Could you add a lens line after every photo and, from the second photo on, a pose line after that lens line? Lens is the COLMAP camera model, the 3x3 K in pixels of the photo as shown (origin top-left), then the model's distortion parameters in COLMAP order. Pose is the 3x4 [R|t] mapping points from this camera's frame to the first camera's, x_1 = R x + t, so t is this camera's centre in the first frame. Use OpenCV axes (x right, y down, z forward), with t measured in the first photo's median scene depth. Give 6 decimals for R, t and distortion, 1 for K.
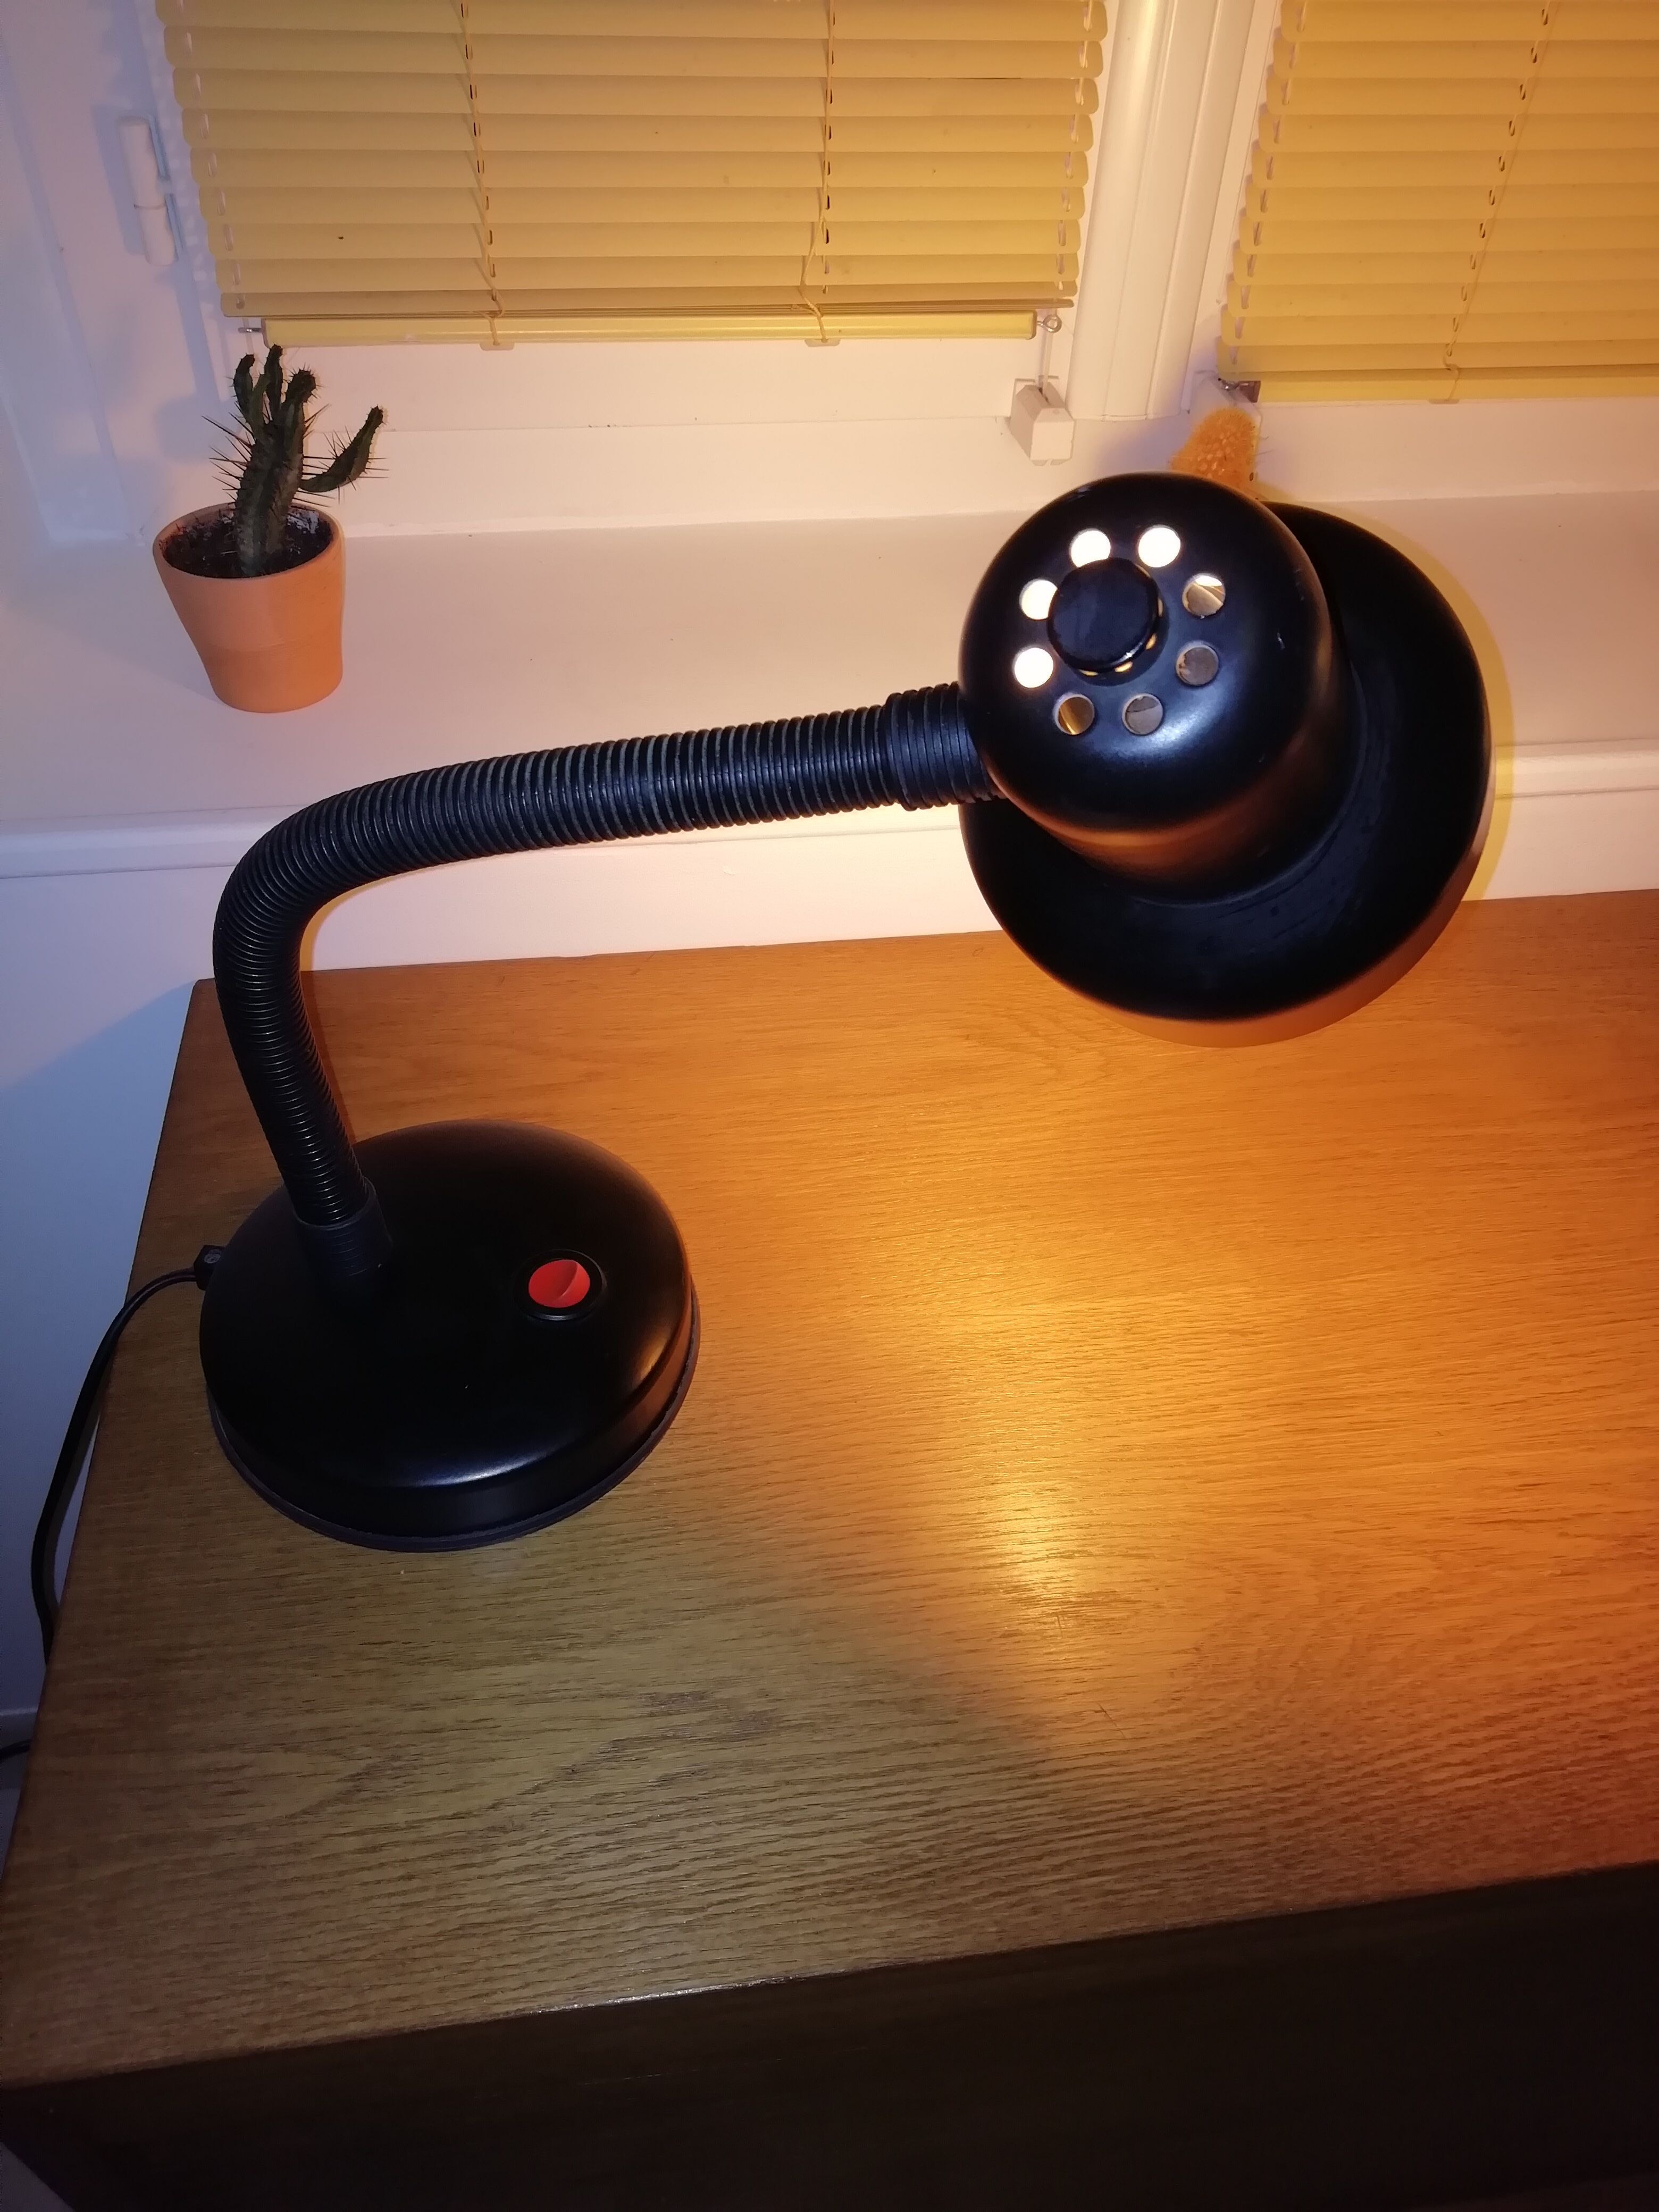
lens RADIAL K [[1635.1, 0, 829.5], [0, 1635.1, 1106.0], [0, 0, 1]] dist [-0.008398, 0.003467]
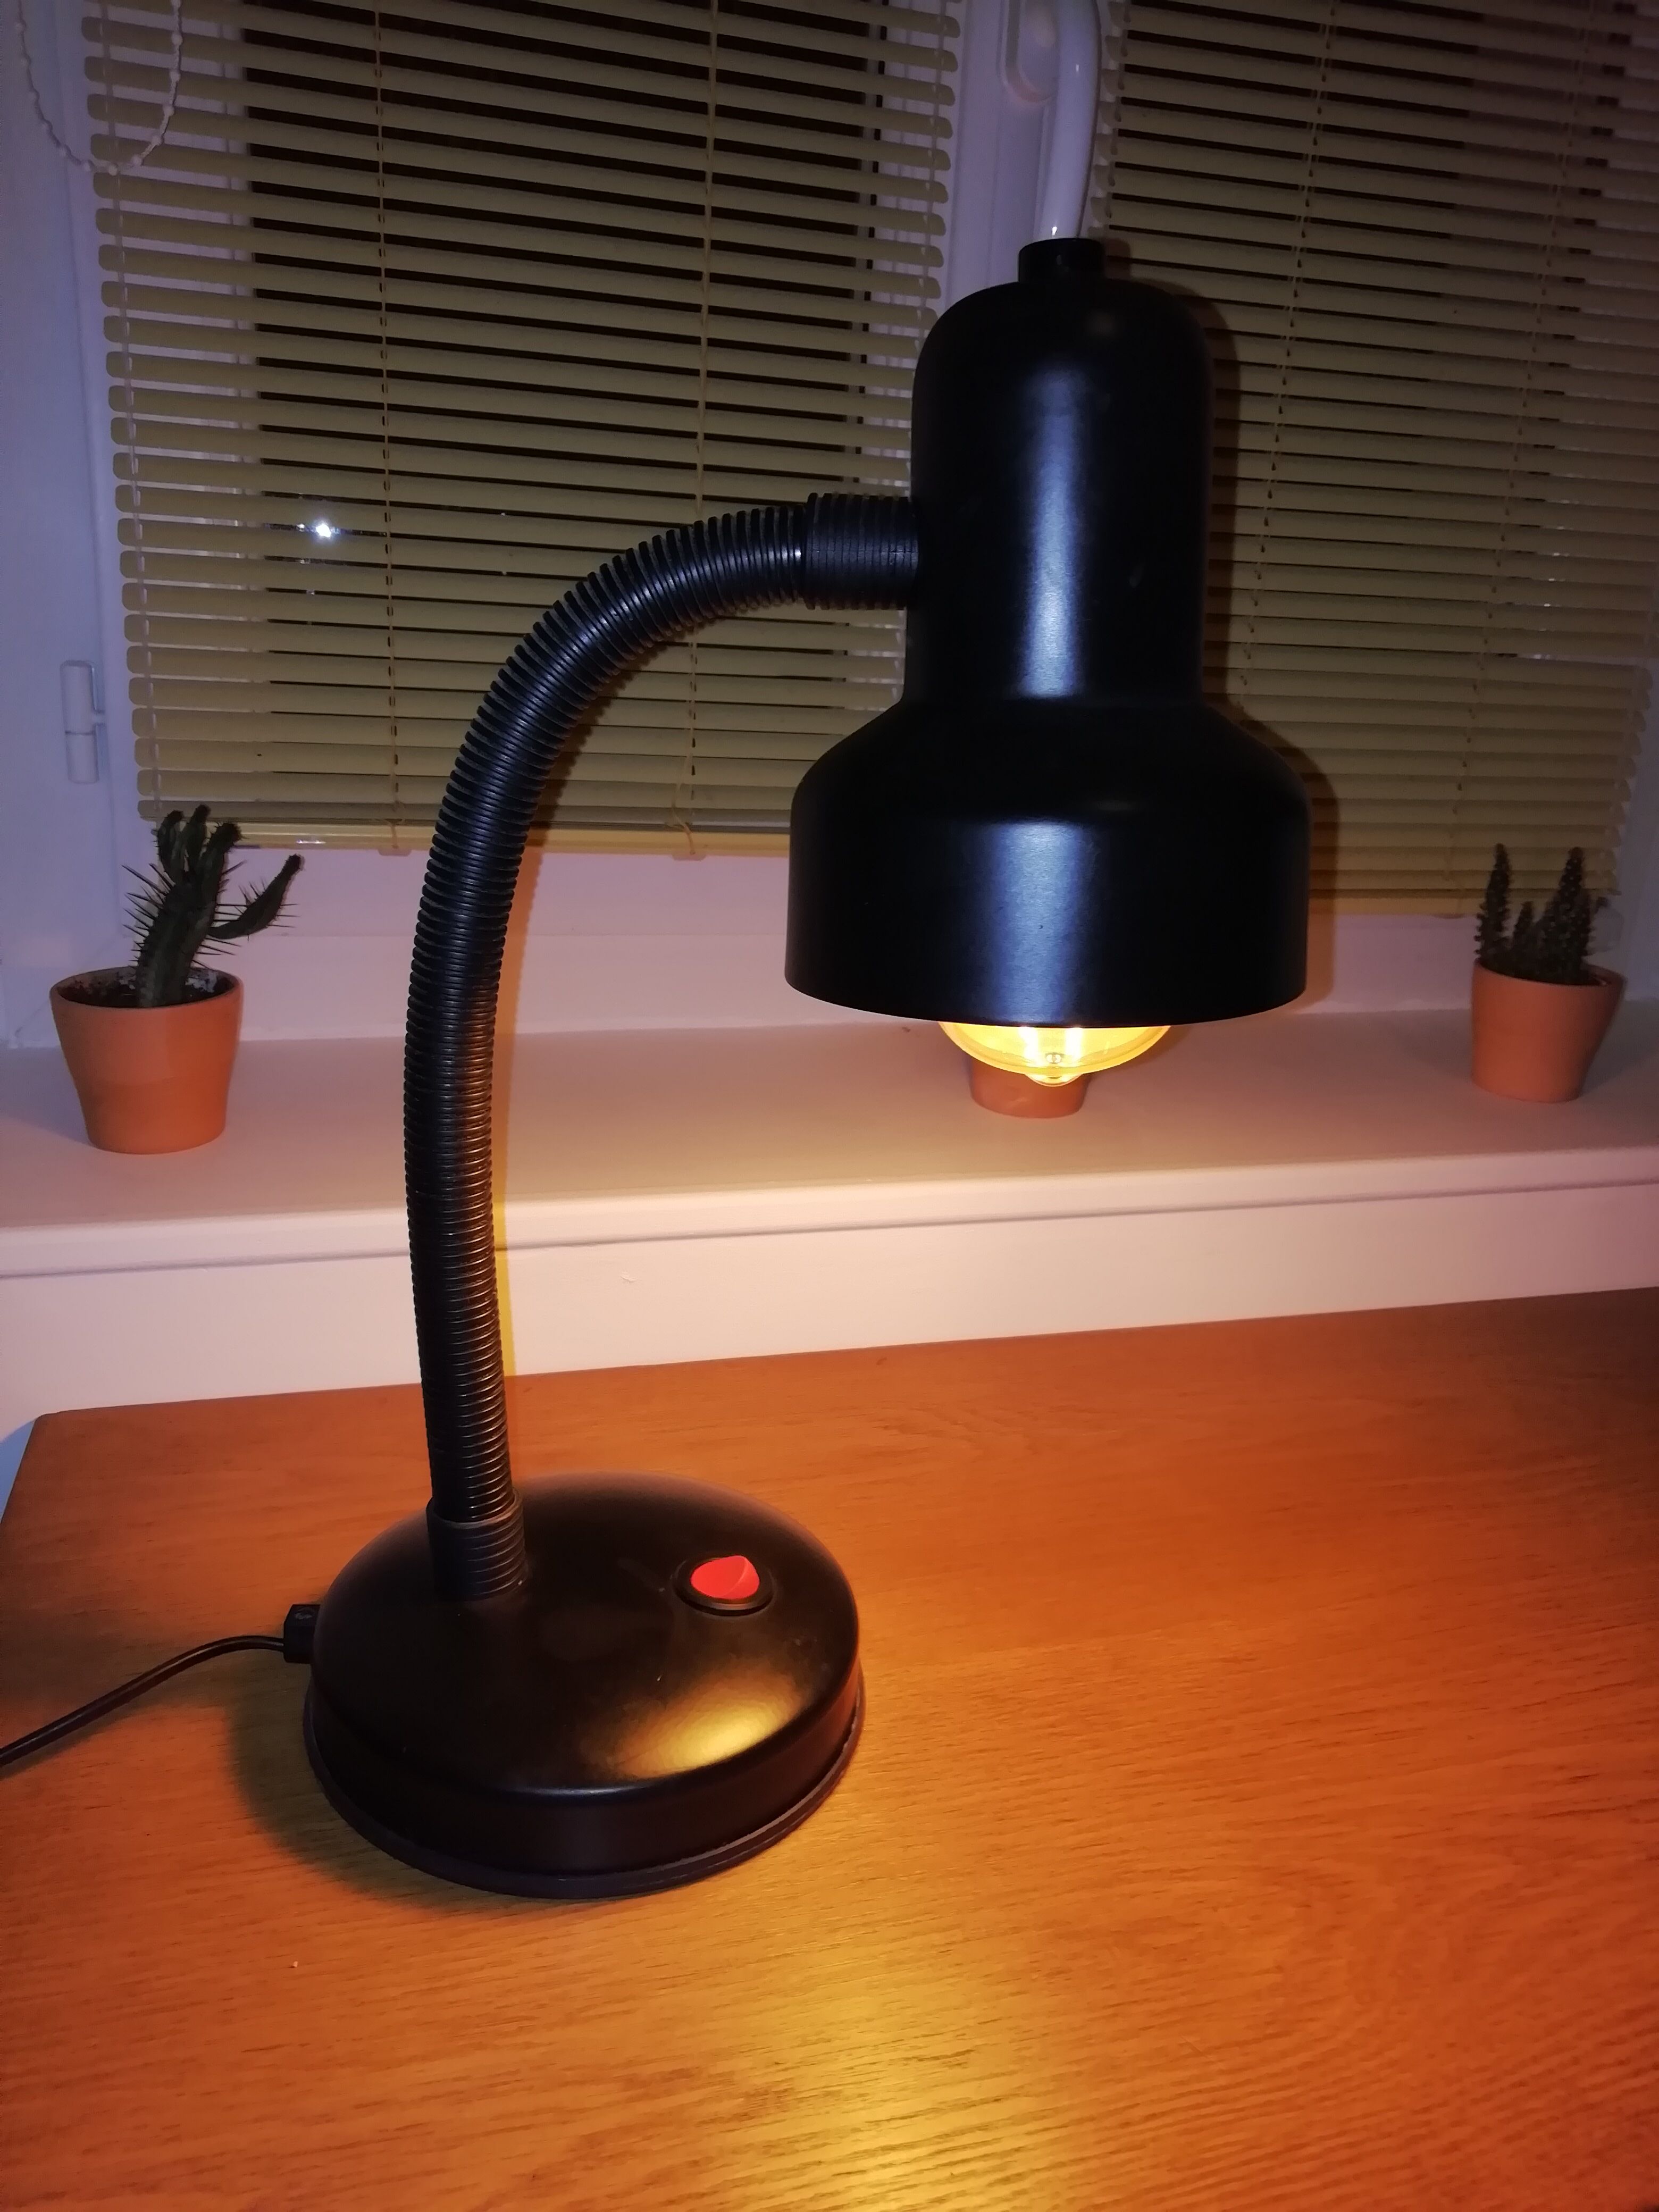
lens RADIAL K [[1635.1, 0, 829.5], [0, 1635.1, 1106.0], [0, 0, 1]] dist [-0.008398, 0.003467]
pose [[0.990272, -0.020263, 0.137660, -0.110514], [0.077125, 0.903389, -0.421830, 0.273252], [-0.115813, 0.428344, 0.896164, 0.091043]]
